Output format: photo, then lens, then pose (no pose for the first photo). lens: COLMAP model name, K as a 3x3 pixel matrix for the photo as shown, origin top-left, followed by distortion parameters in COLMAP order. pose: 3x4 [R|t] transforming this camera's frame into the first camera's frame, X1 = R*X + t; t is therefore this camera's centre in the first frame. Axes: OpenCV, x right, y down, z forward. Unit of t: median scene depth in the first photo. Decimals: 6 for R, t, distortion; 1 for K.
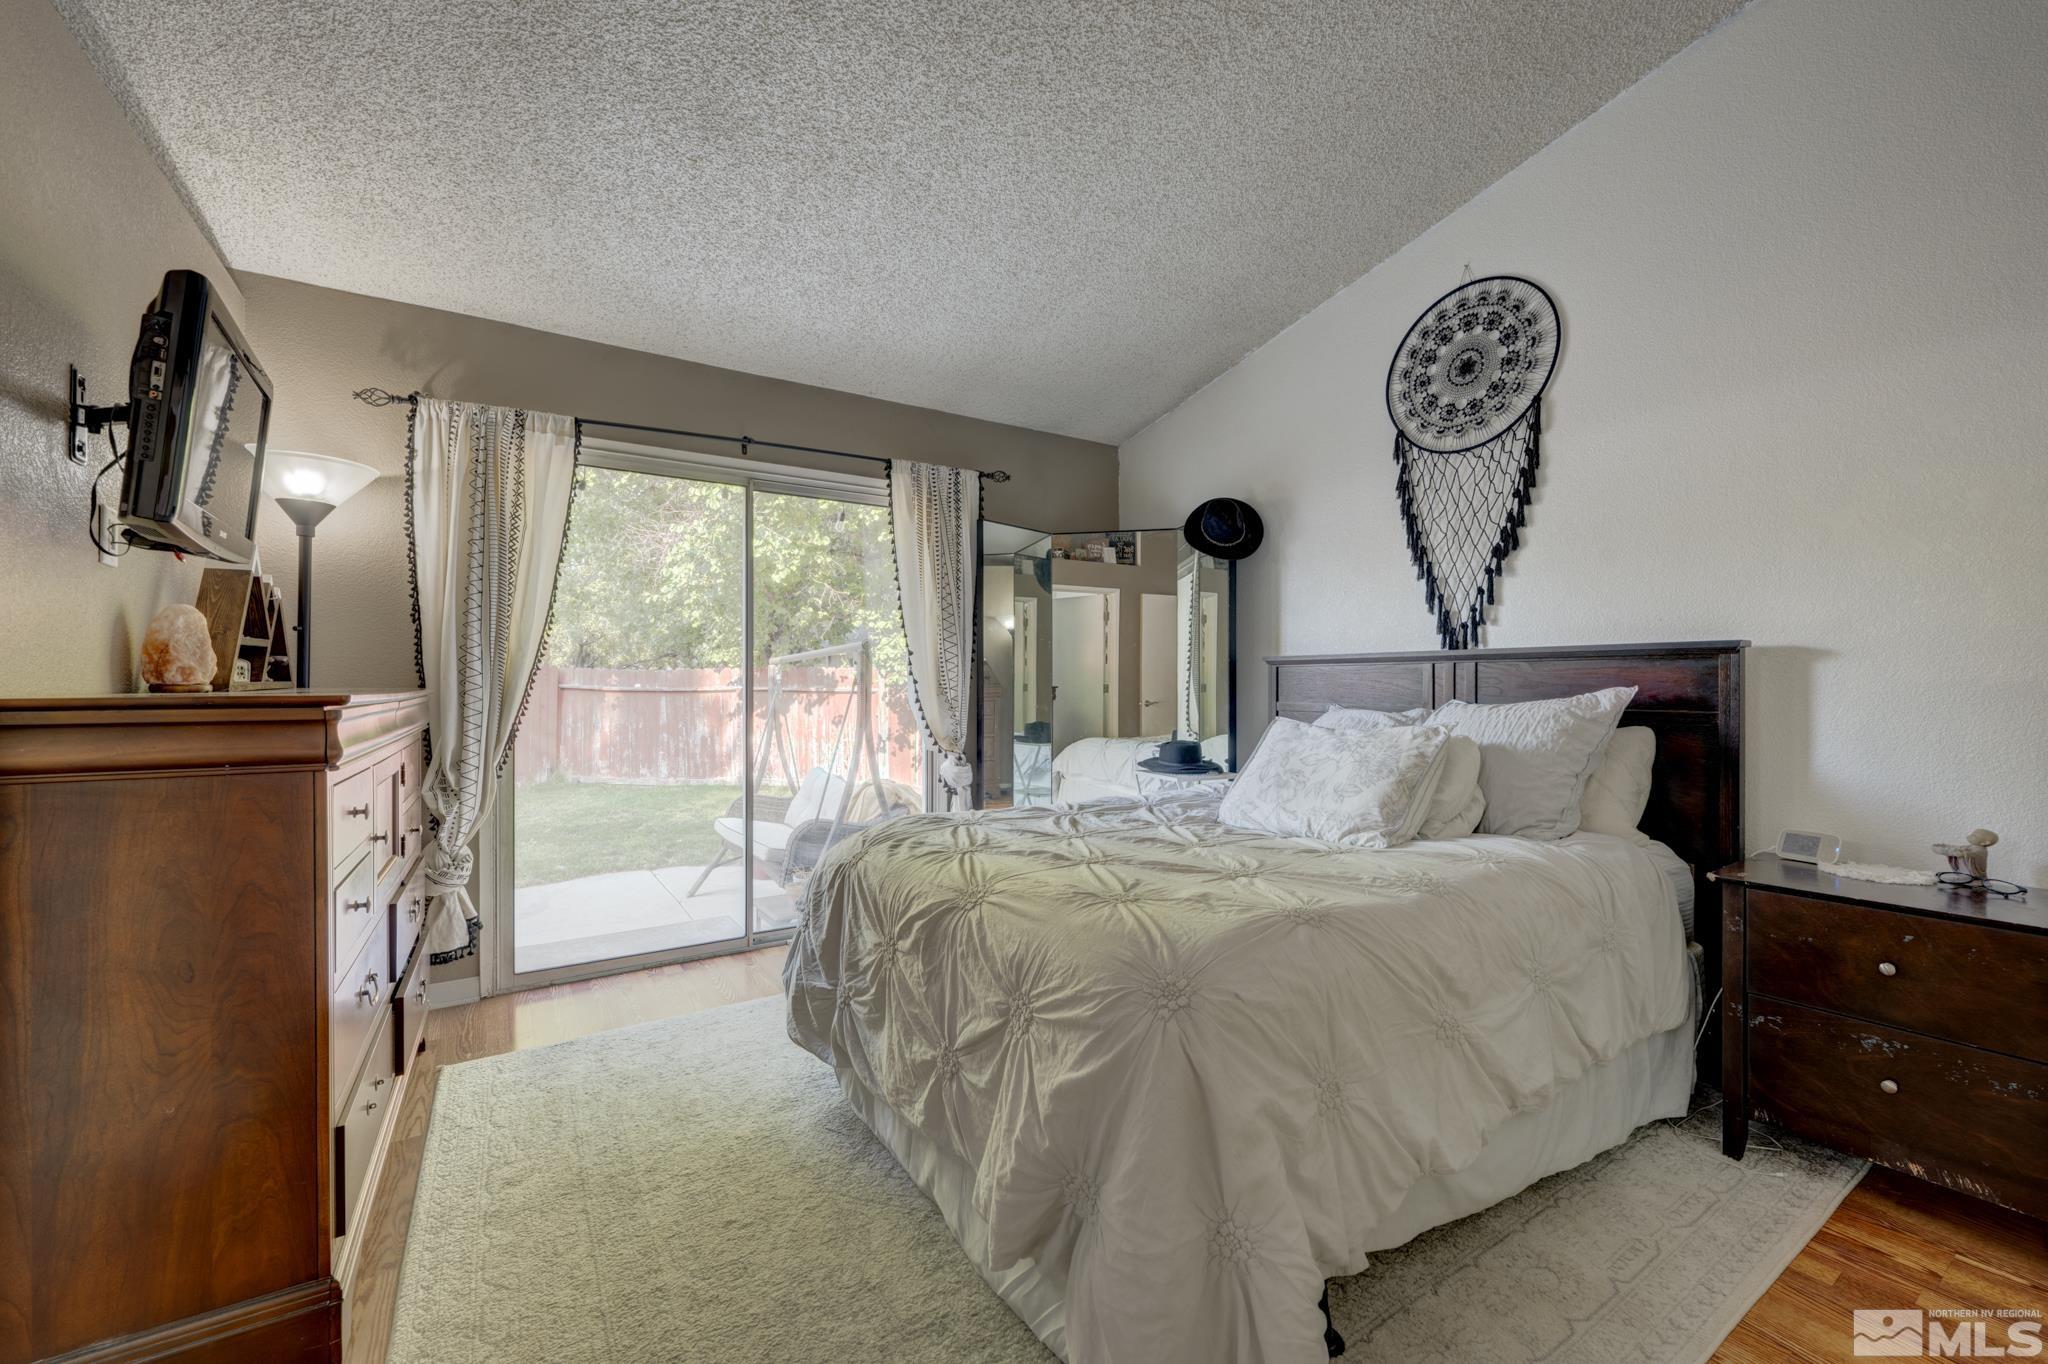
lens RADIAL K [[814.2, 0, 1024.3], [0, 814.2, 686.4], [0, 0, 1]] dist [-0.001706, 0.000145]
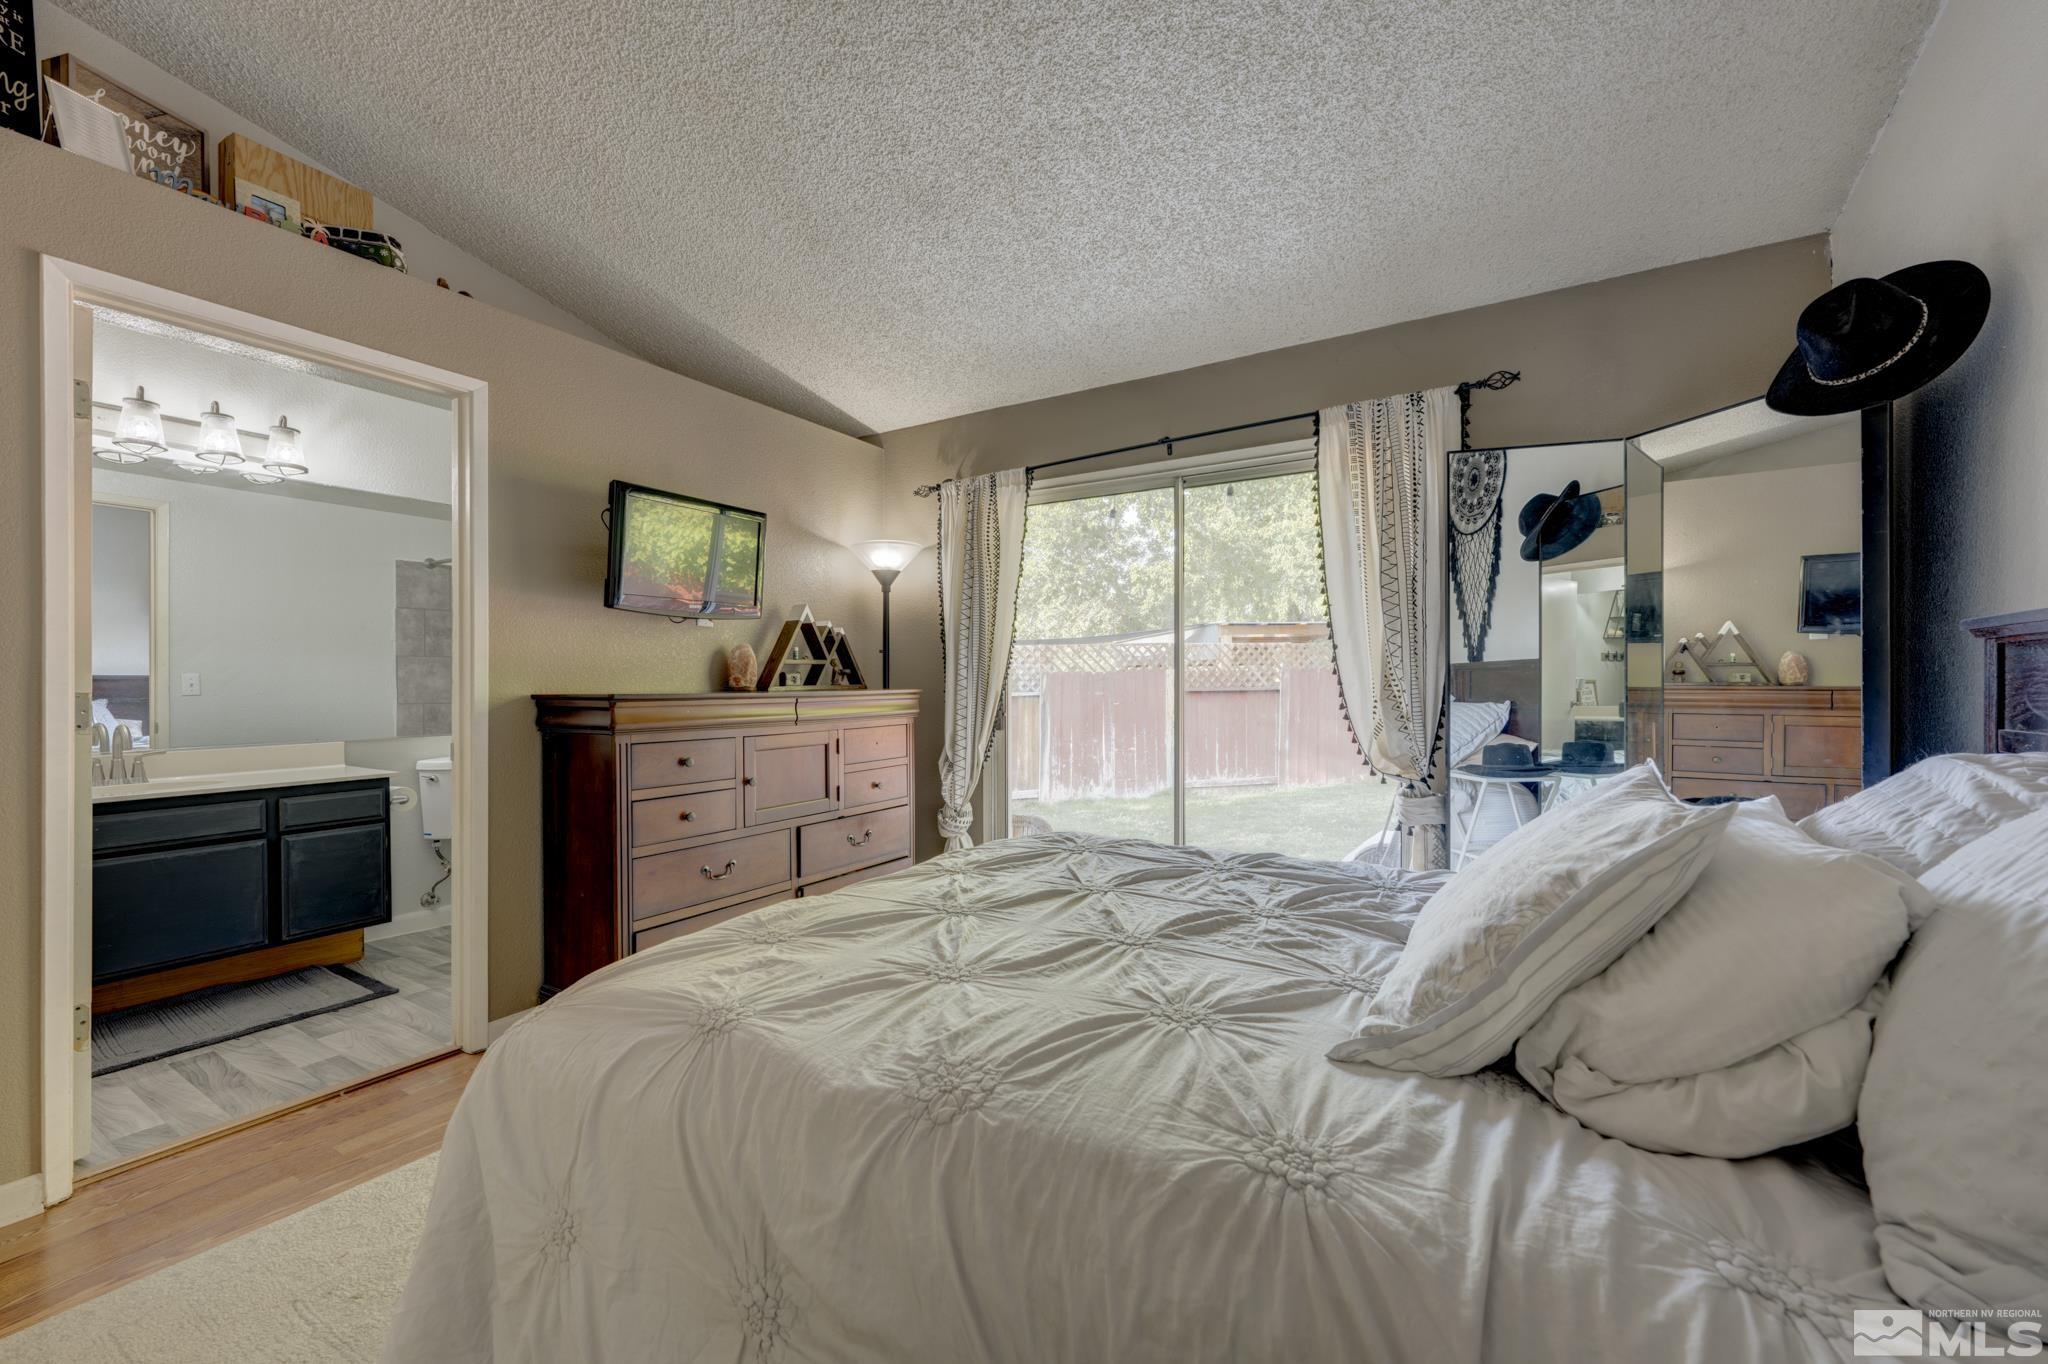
lens RADIAL K [[814.2, 0, 1024.3], [0, 814.2, 686.4], [0, 0, 1]] dist [-0.001706, 0.000145]
pose [[0.439051, 0.001793, -0.898460, 0.475413], [-0.000267, 0.999998, 0.001865, -0.003921], [0.898462, -0.000579, 0.439051, 0.404687]]
